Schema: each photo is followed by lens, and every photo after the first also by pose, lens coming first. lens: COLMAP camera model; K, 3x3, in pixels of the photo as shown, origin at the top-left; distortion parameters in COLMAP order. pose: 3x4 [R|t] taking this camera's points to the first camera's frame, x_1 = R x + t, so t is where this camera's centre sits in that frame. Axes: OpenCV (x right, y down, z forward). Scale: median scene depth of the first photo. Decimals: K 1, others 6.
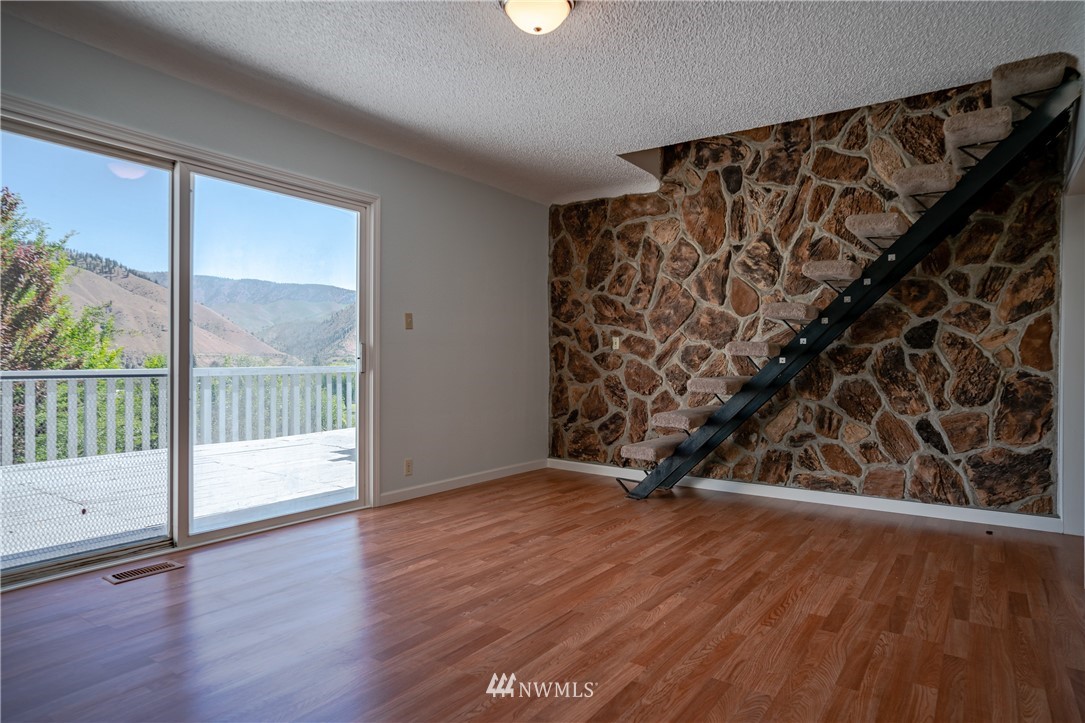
lens RADIAL K [[640.7, 0, 584.9], [0, 640.7, 364.7], [0, 0, 1]] dist [-0.021340, 0.018353]
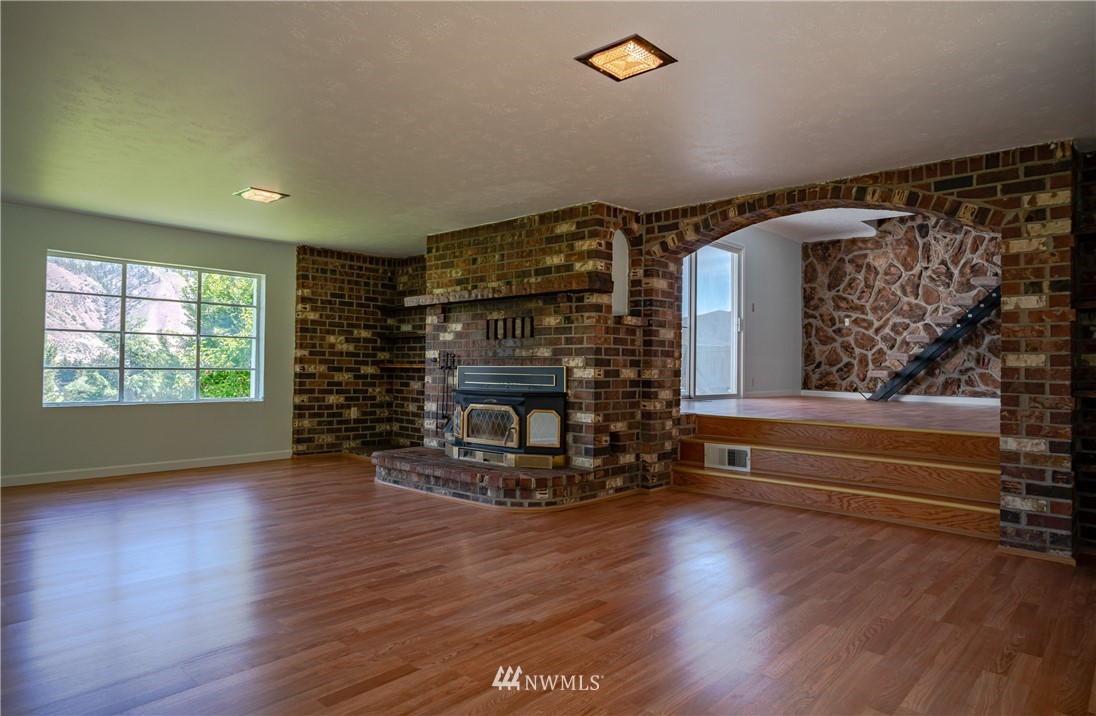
lens RADIAL K [[674.8, 0, 540.3], [0, 674.8, 348.4], [0, 0, 1]] dist [-0.034643, 0.012356]
pose [[0.980152, 0.006652, -0.198138, -0.441950], [-0.013407, 0.999373, -0.032774, 0.118348], [0.197795, 0.034780, 0.979626, -1.029352]]
